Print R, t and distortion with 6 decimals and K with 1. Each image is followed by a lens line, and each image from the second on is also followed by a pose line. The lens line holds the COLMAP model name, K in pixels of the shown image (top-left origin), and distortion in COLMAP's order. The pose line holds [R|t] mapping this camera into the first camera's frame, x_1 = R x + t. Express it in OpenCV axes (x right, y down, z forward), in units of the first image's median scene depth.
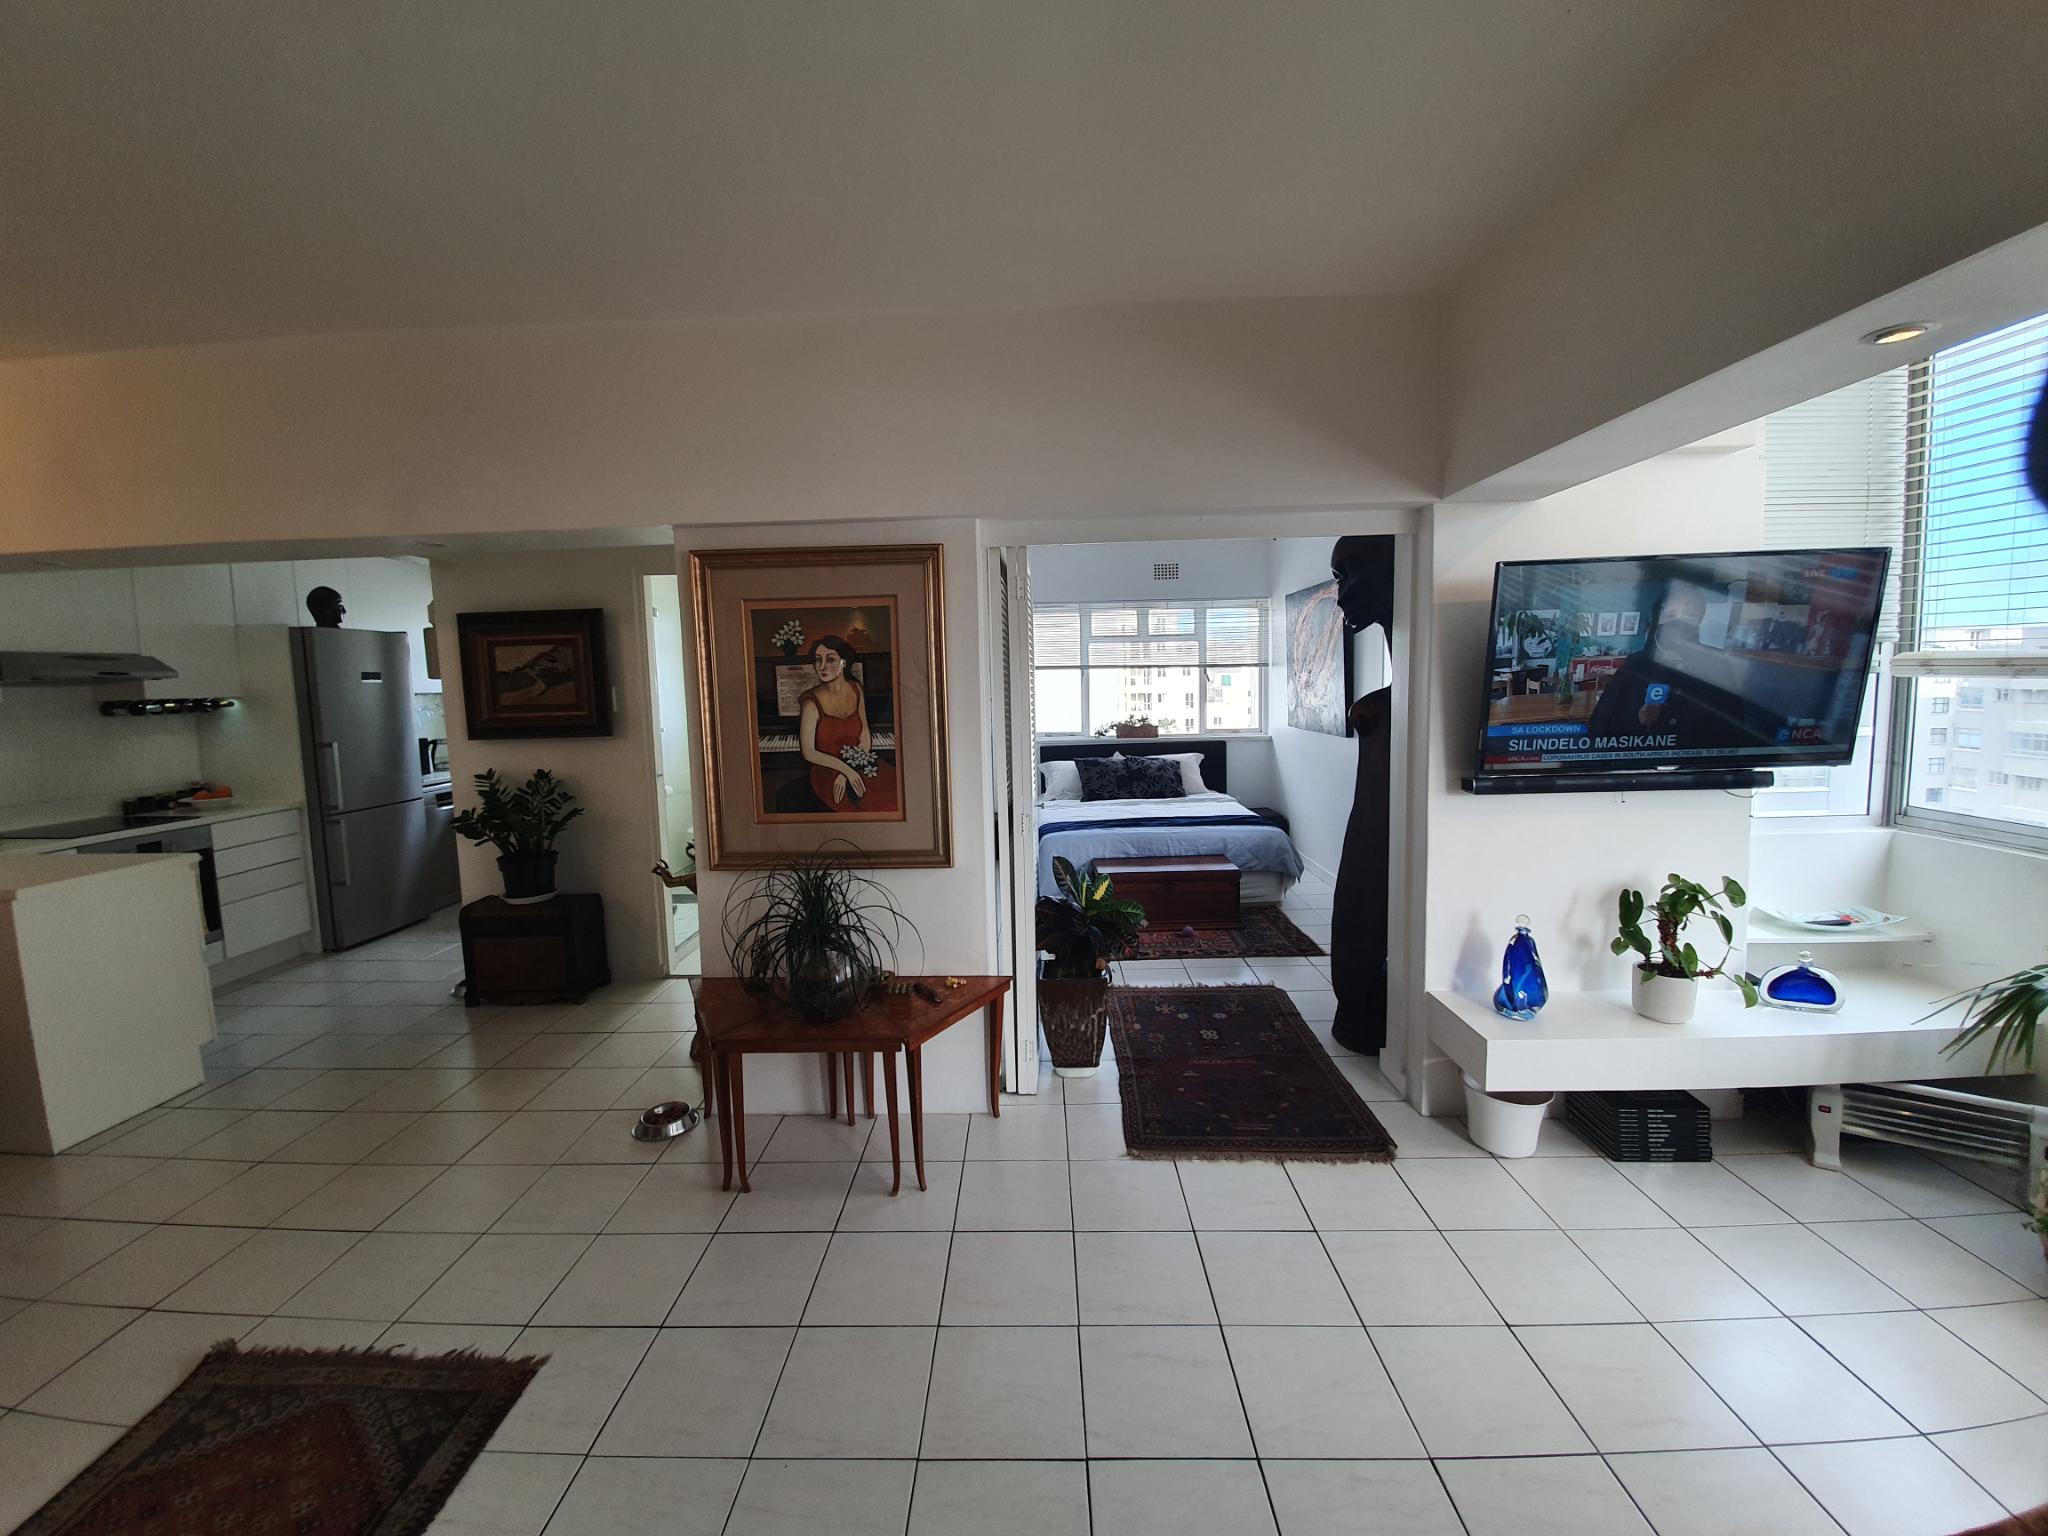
lens RADIAL K [[813.8, 0, 1024.3], [0, 813.8, 753.3], [0, 0, 1]] dist [-0.000076, -0.011148]
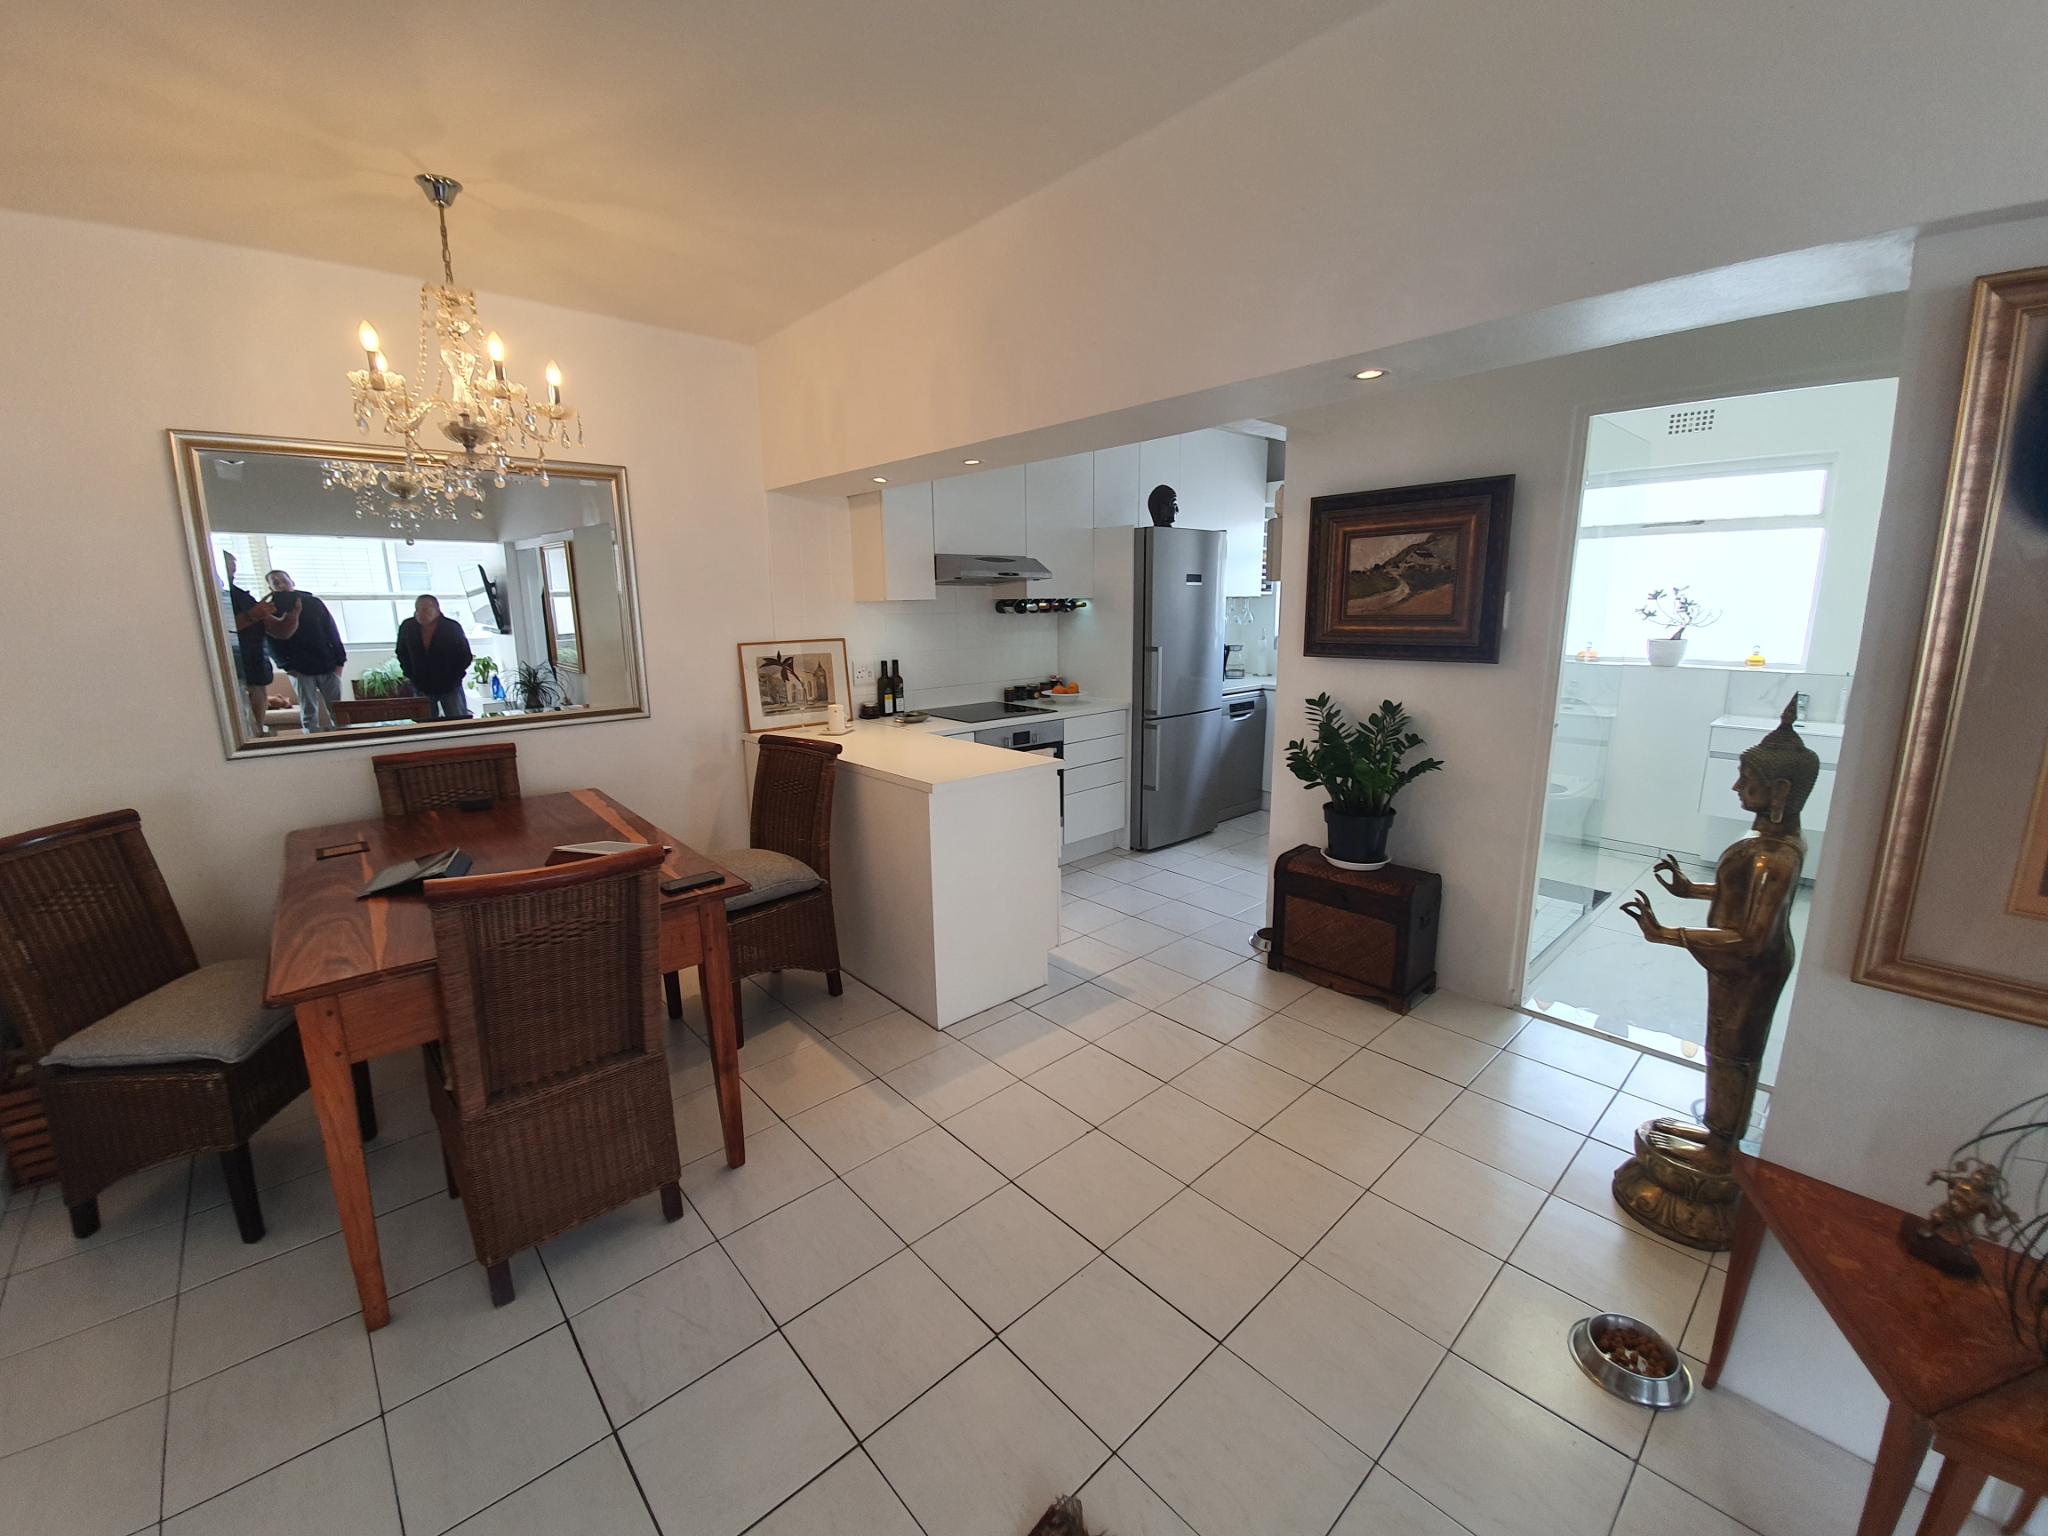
lens RADIAL K [[813.8, 0, 1024.3], [0, 813.8, 753.3], [0, 0, 1]] dist [-0.000076, -0.011148]
pose [[0.687214, 0.150415, -0.710713, -0.286401], [-0.070907, 0.987547, 0.140442, -0.014884], [0.722987, -0.046120, 0.689321, 0.227053]]
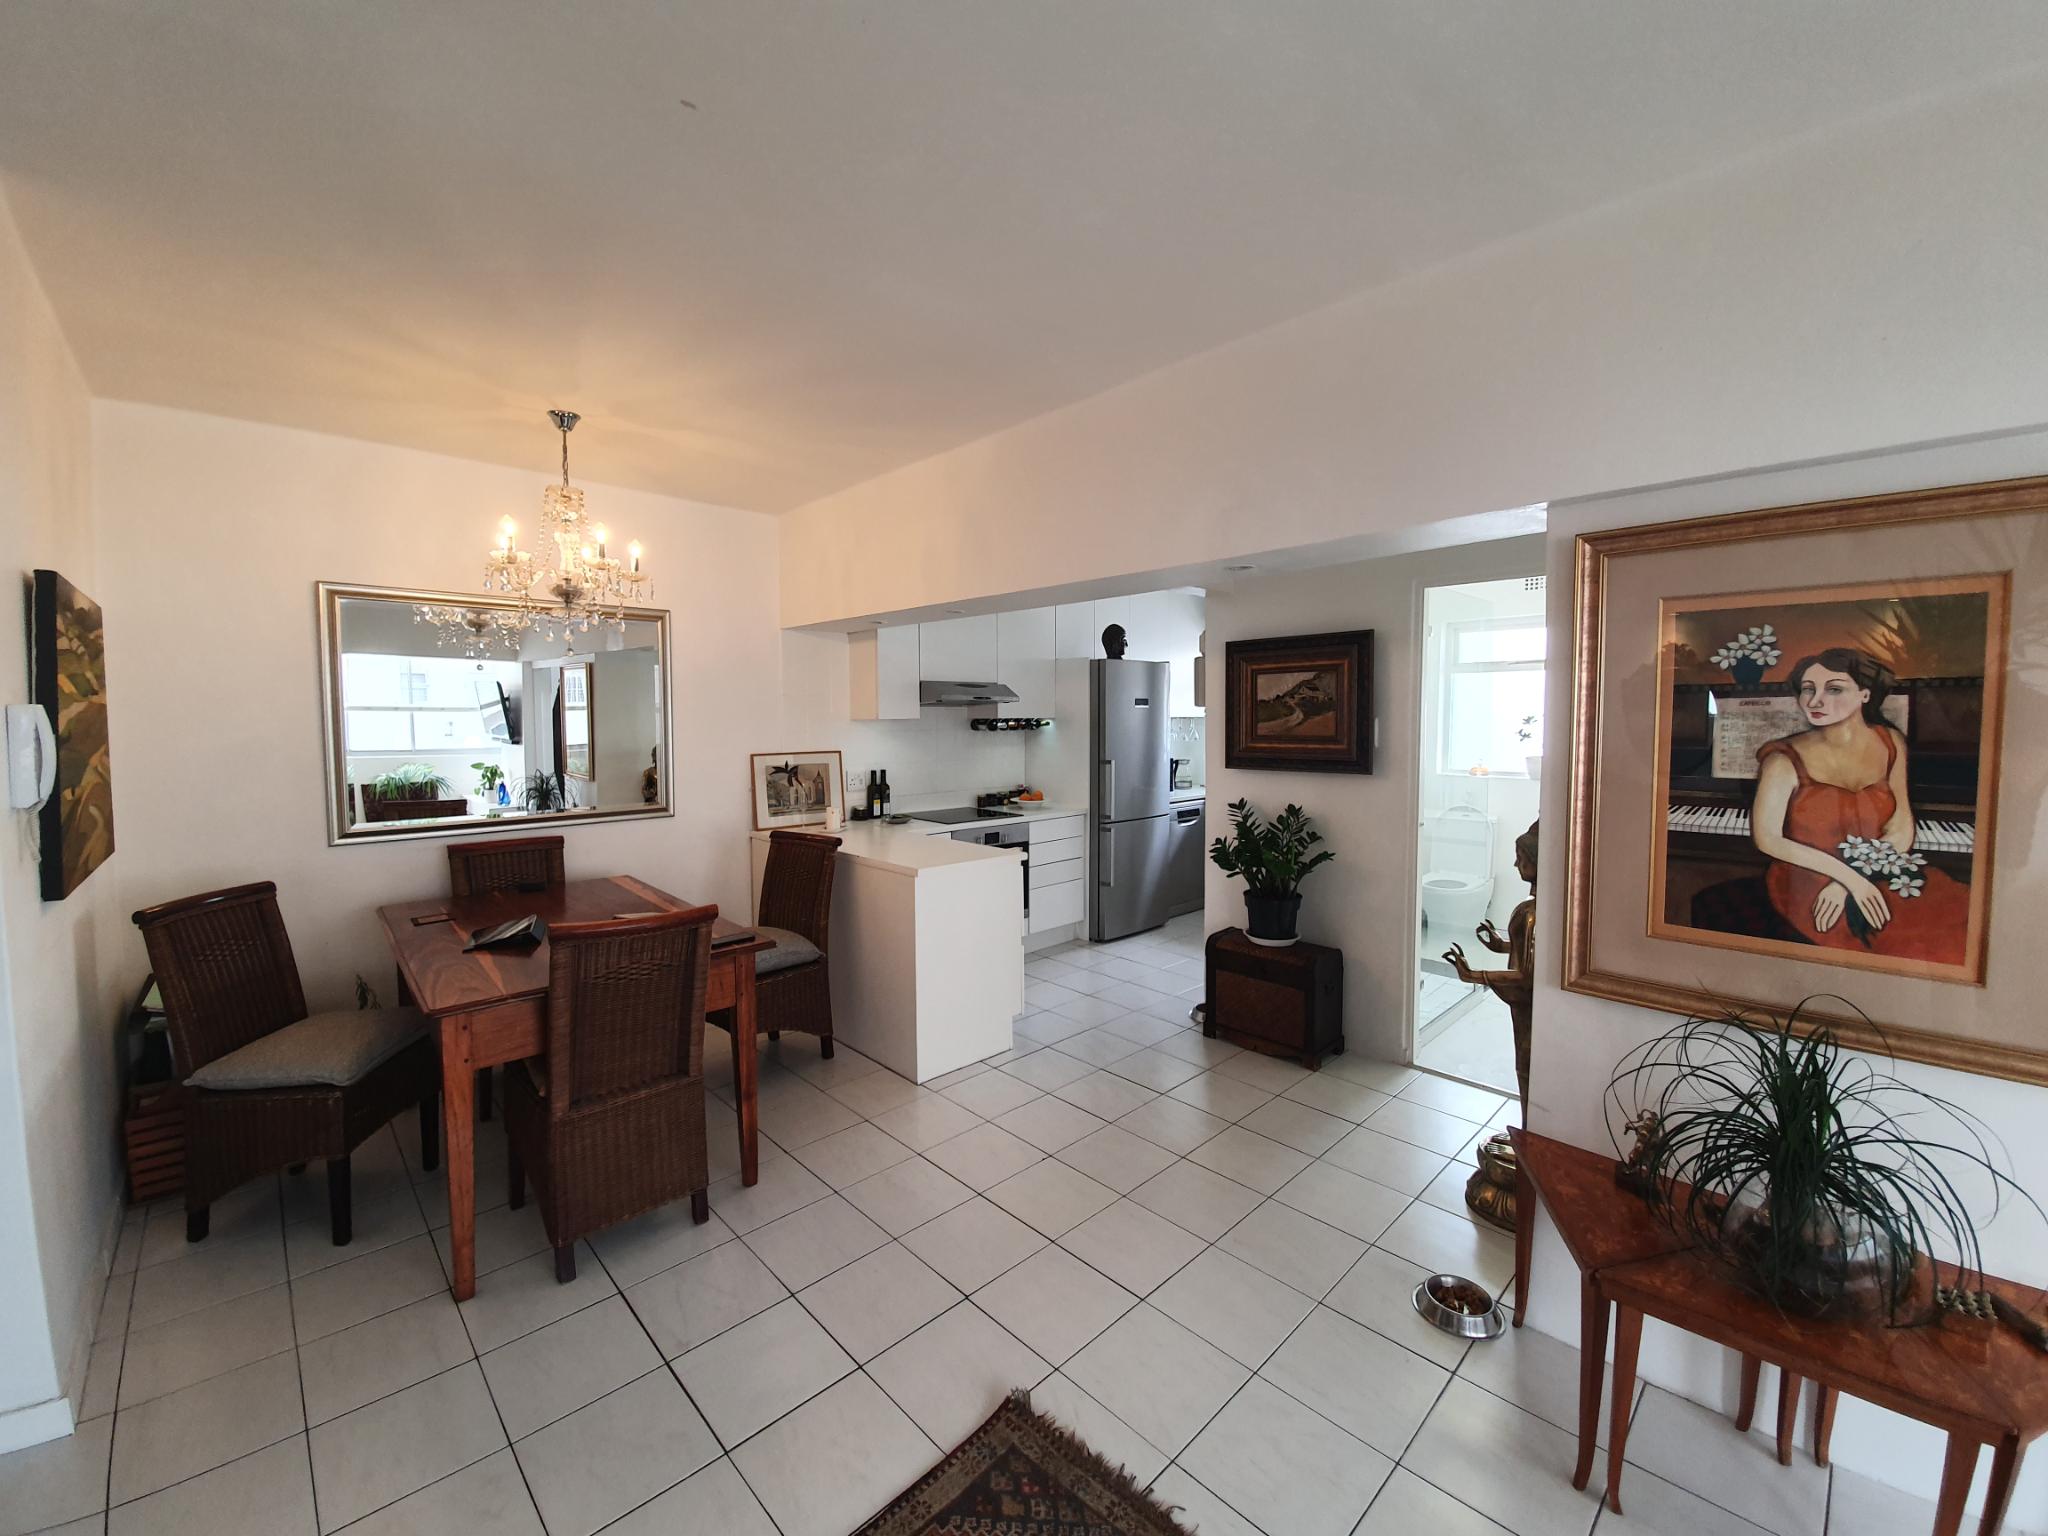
lens RADIAL K [[813.8, 0, 1024.3], [0, 813.8, 753.3], [0, 0, 1]] dist [-0.000076, -0.011148]
pose [[0.710146, 0.055539, -0.701860, -0.163151], [-0.078492, 0.996915, -0.000531, -0.014763], [0.699665, 0.055468, 0.712314, 0.115087]]
